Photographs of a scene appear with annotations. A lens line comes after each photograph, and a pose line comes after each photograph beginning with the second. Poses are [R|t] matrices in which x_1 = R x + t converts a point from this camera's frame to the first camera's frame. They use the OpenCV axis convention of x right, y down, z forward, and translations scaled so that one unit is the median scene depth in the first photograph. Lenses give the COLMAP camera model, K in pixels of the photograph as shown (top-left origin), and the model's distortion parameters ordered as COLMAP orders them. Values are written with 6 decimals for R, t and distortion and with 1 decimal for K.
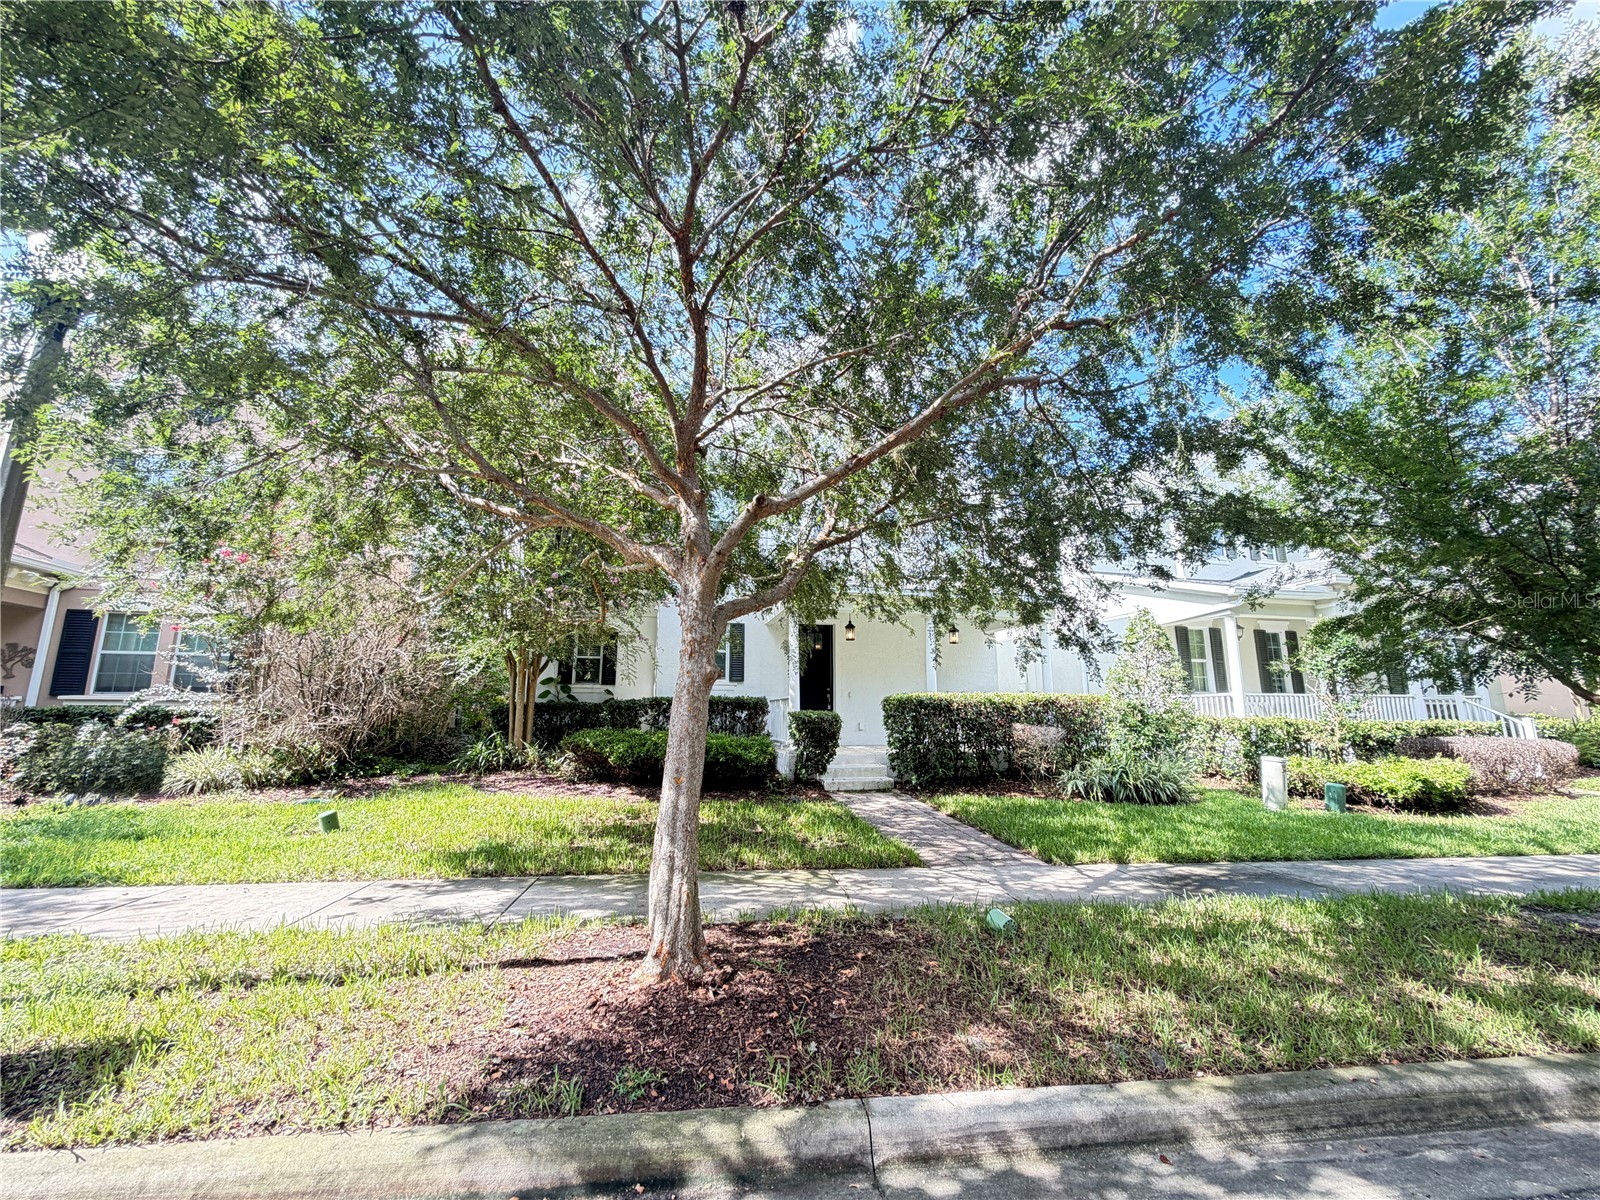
lens RADIAL K [[630.4, 0, 800.0], [0, 630.4, 600.0], [0, 0, 1]] dist [0.001583, 0.000055]
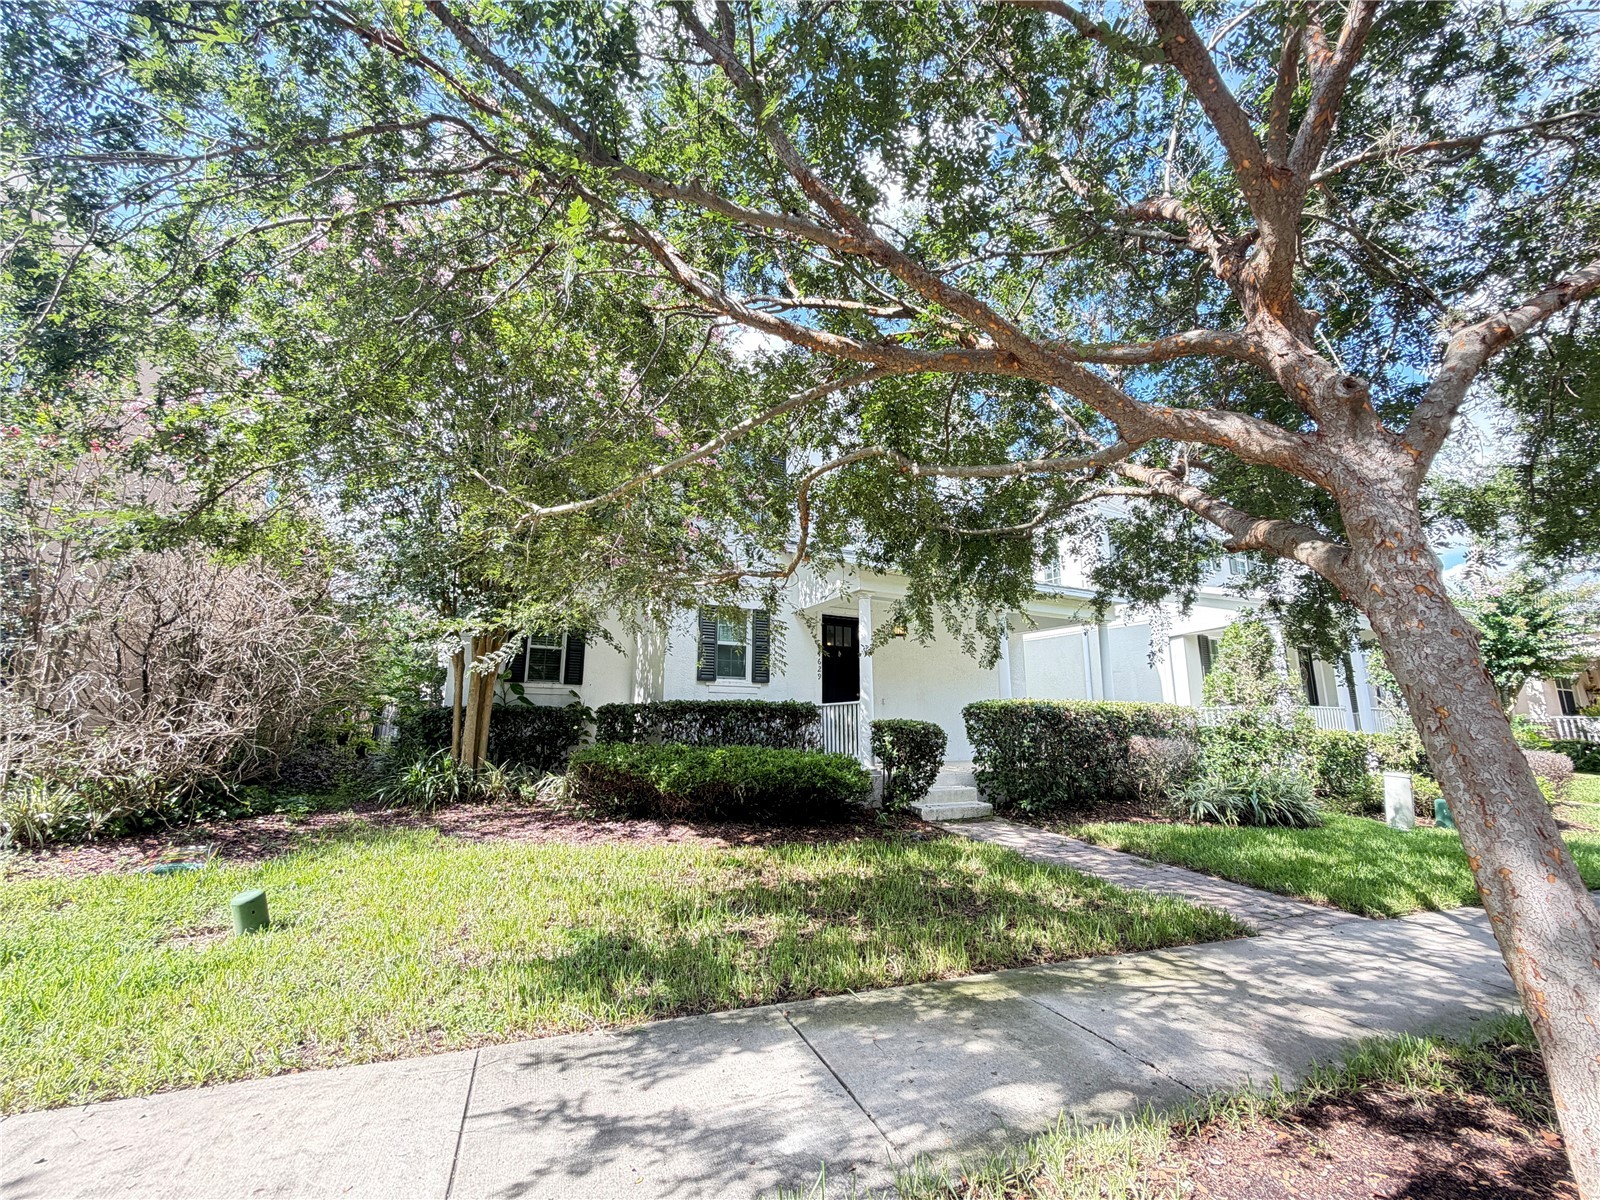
lens RADIAL K [[639.8, 0, 800.0], [0, 639.8, 600.0], [0, 0, 1]] dist [-0.009354, 0.000116]
pose [[0.967117, 0.053661, 0.248607, -0.312619], [-0.050974, 0.998551, -0.017237, 0.042624], [-0.249171, 0.003997, 0.968451, 0.242690]]
